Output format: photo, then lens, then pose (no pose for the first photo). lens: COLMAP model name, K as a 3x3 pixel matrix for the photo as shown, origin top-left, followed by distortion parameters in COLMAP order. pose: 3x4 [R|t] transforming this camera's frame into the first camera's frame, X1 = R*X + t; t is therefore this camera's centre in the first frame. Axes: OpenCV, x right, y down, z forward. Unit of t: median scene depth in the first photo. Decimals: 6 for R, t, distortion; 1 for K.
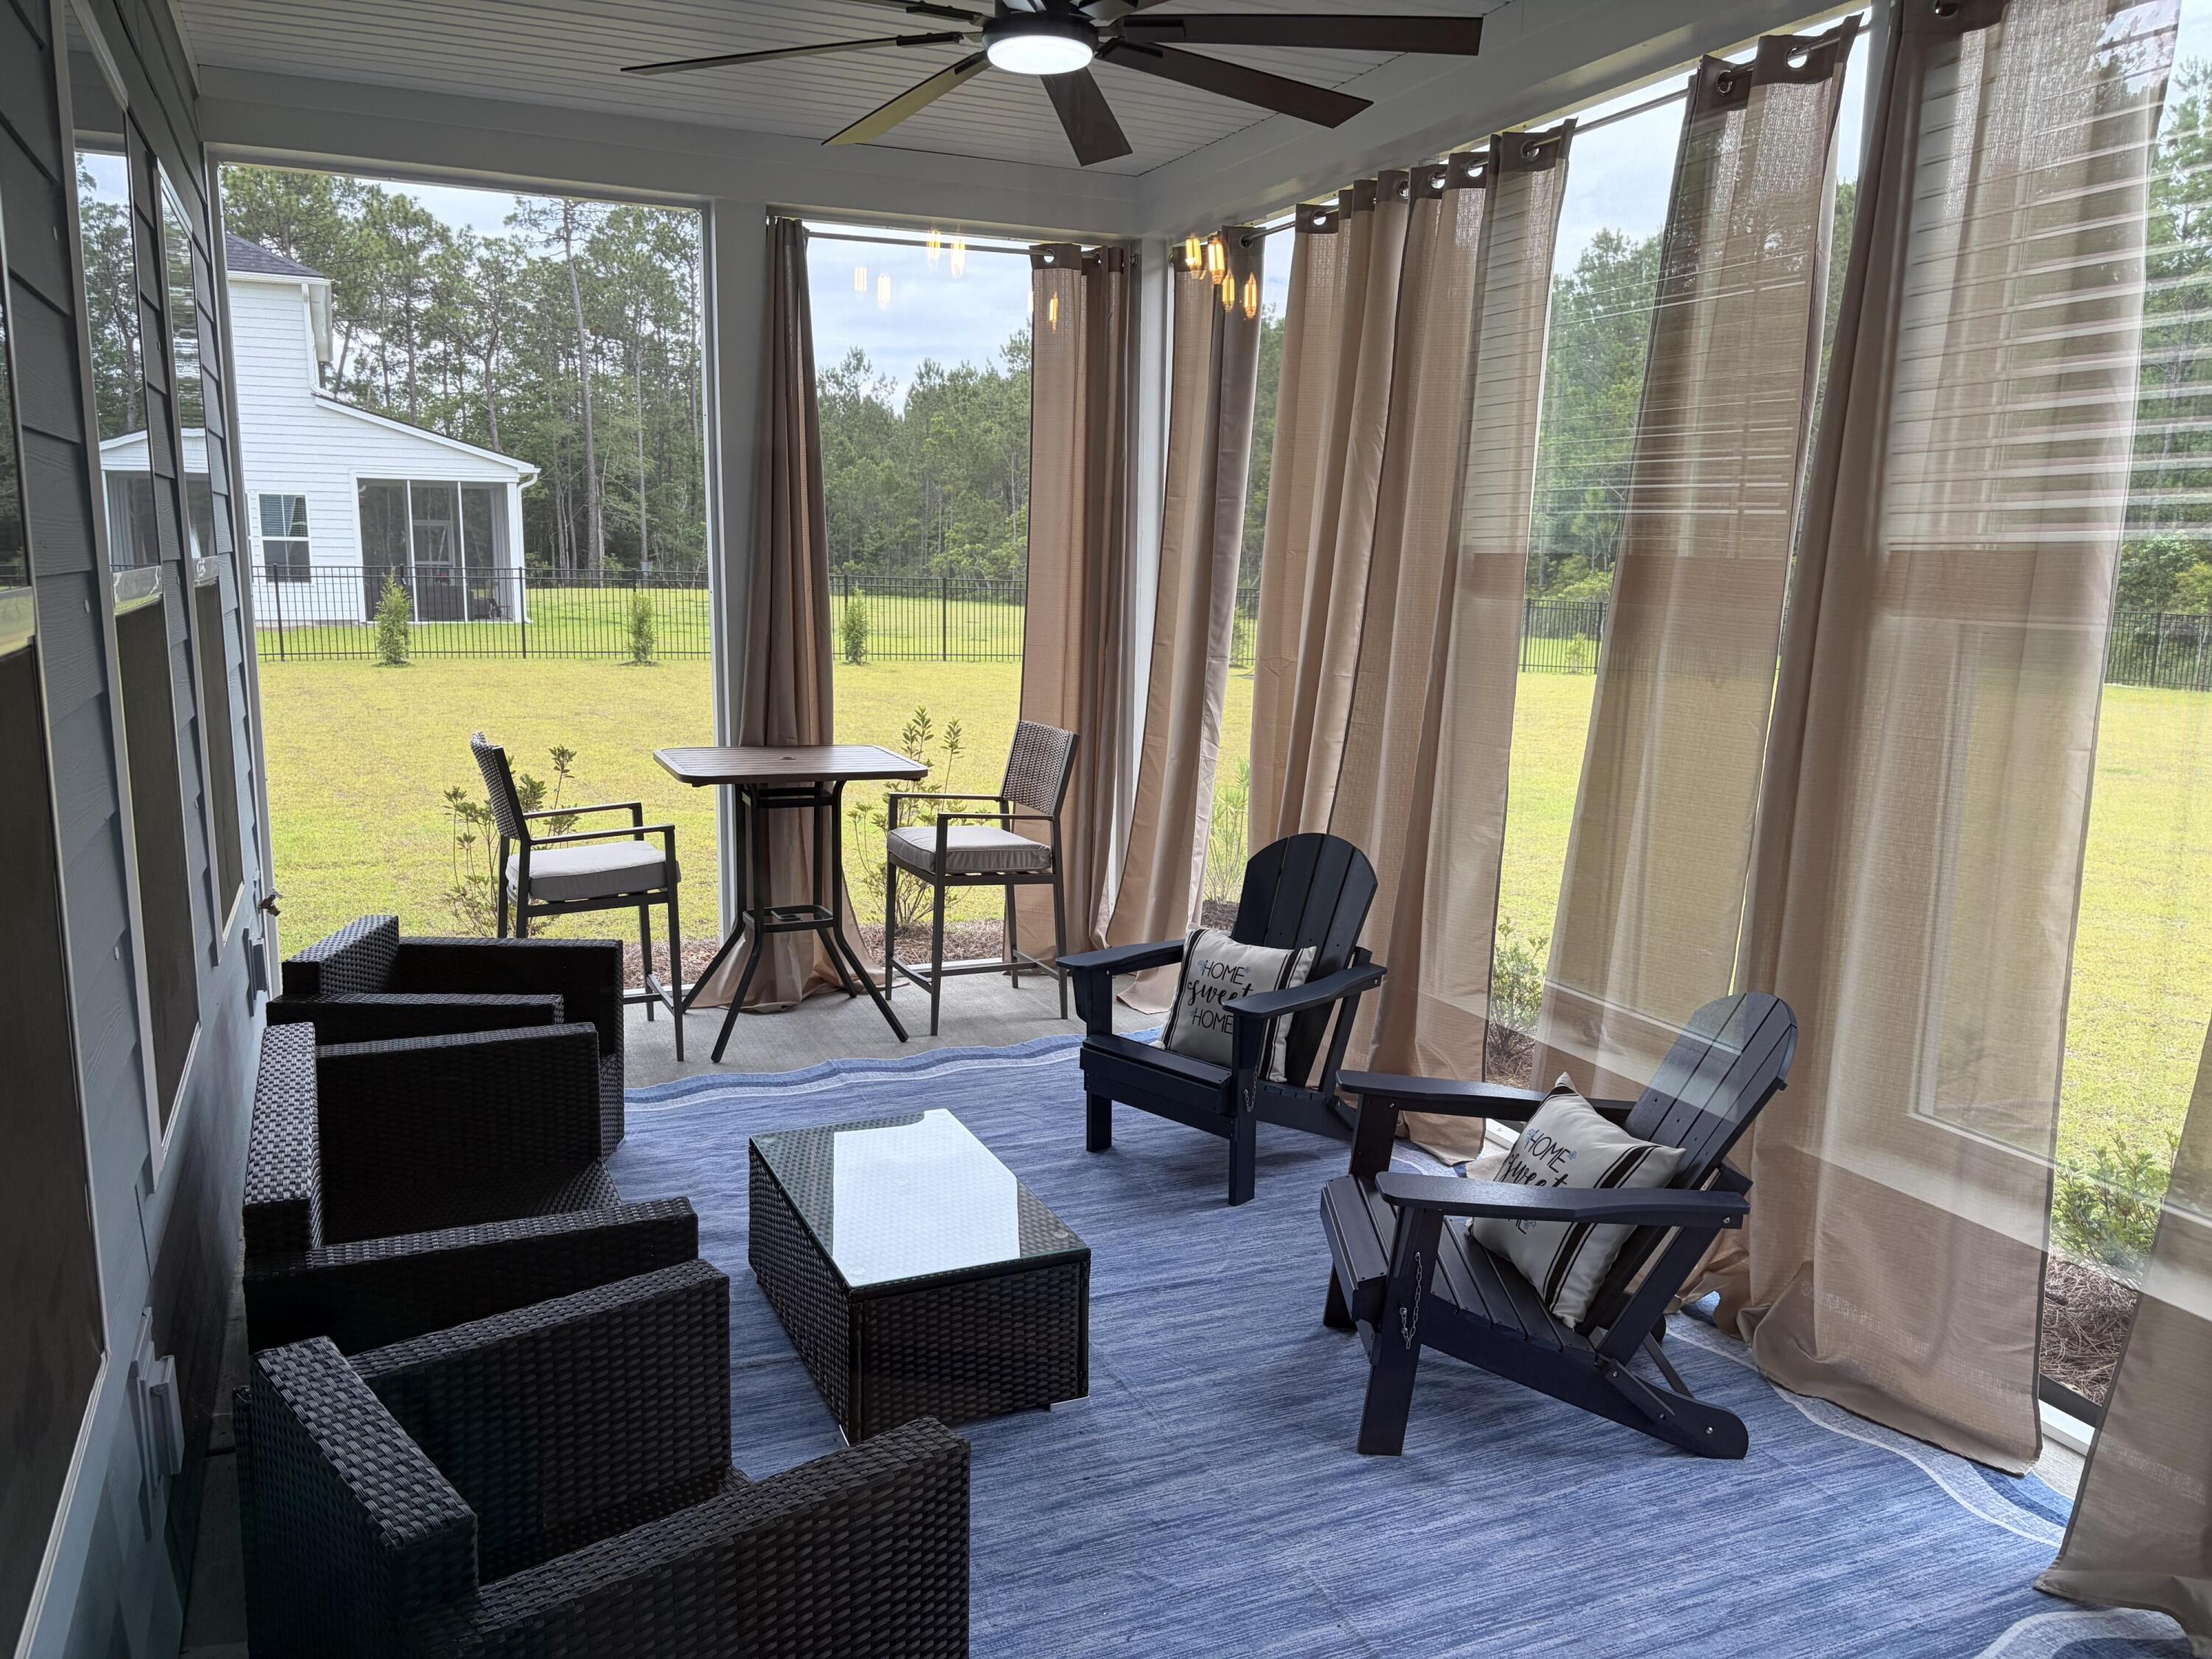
lens RADIAL K [[1657.0, 0, 1106.0], [0, 1657.0, 829.5], [0, 0, 1]] dist [0.123155, -0.151857]
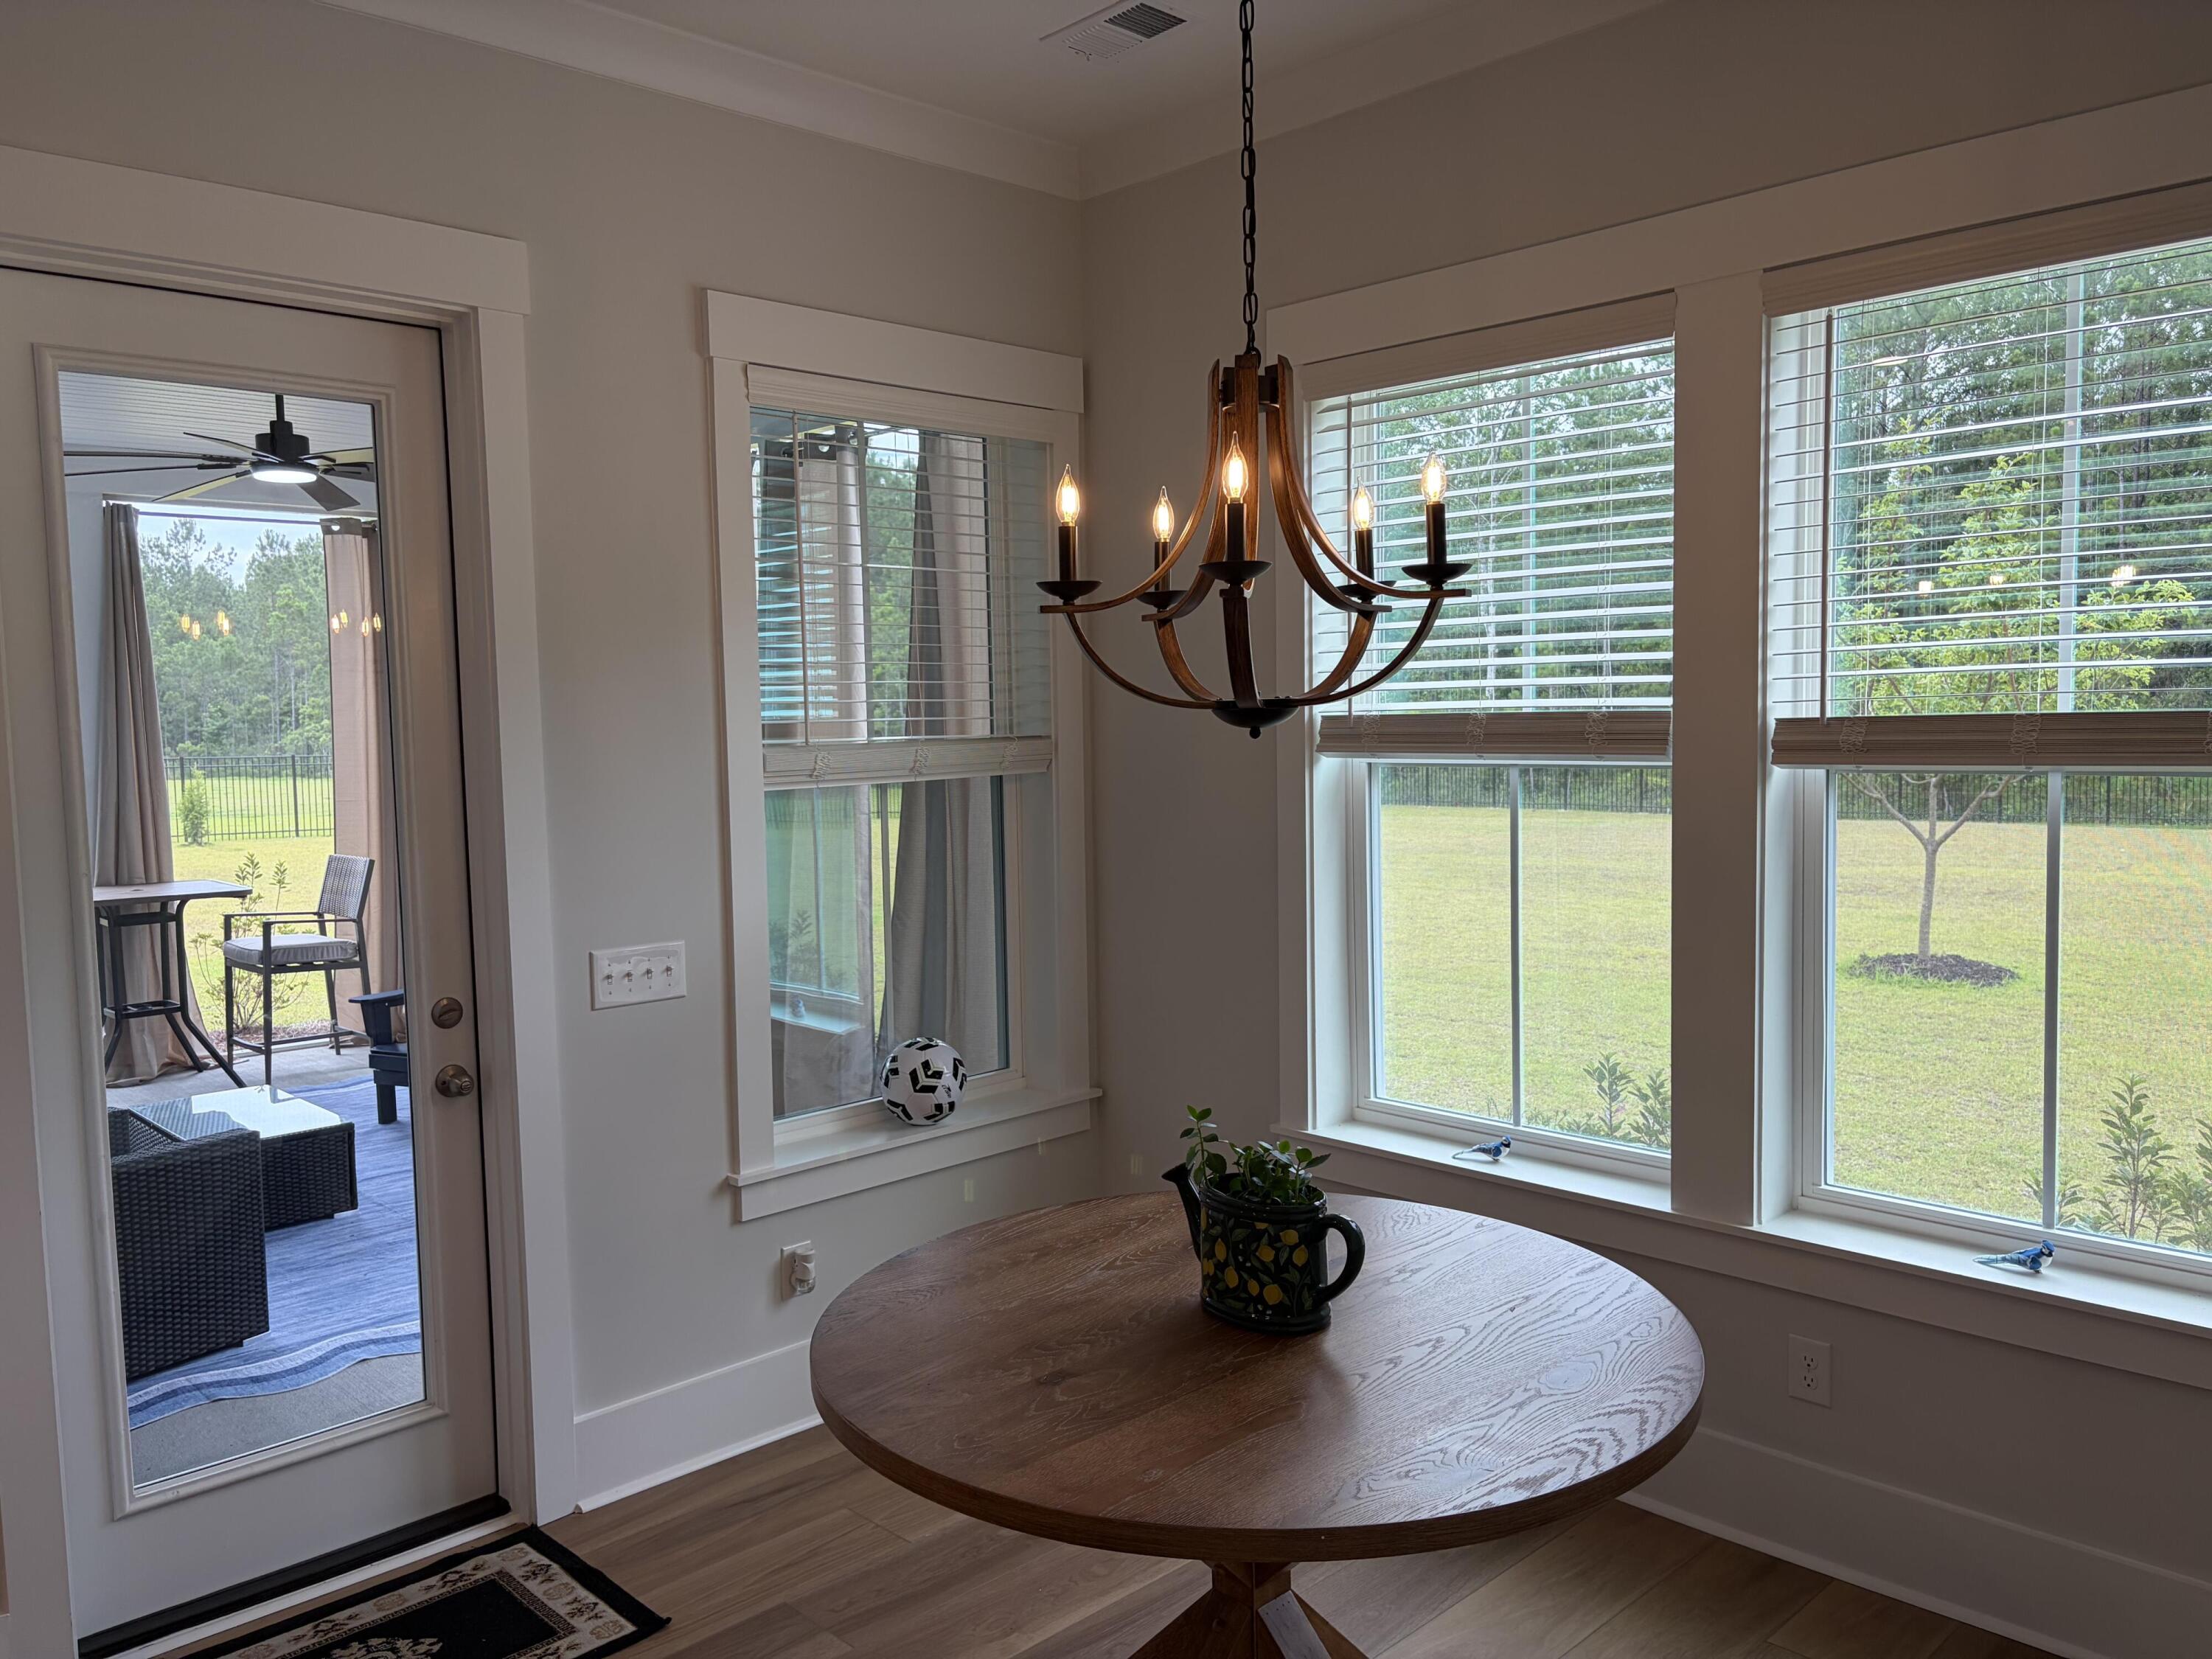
lens RADIAL K [[1657.0, 0, 1106.0], [0, 1657.0, 829.5], [0, 0, 1]] dist [0.123155, -0.151857]
pose [[0.940049, -0.058540, 0.335977, 0.081655], [0.090009, 0.992814, -0.078854, 0.079880], [-0.328947, 0.104367, 0.938563, -0.513008]]
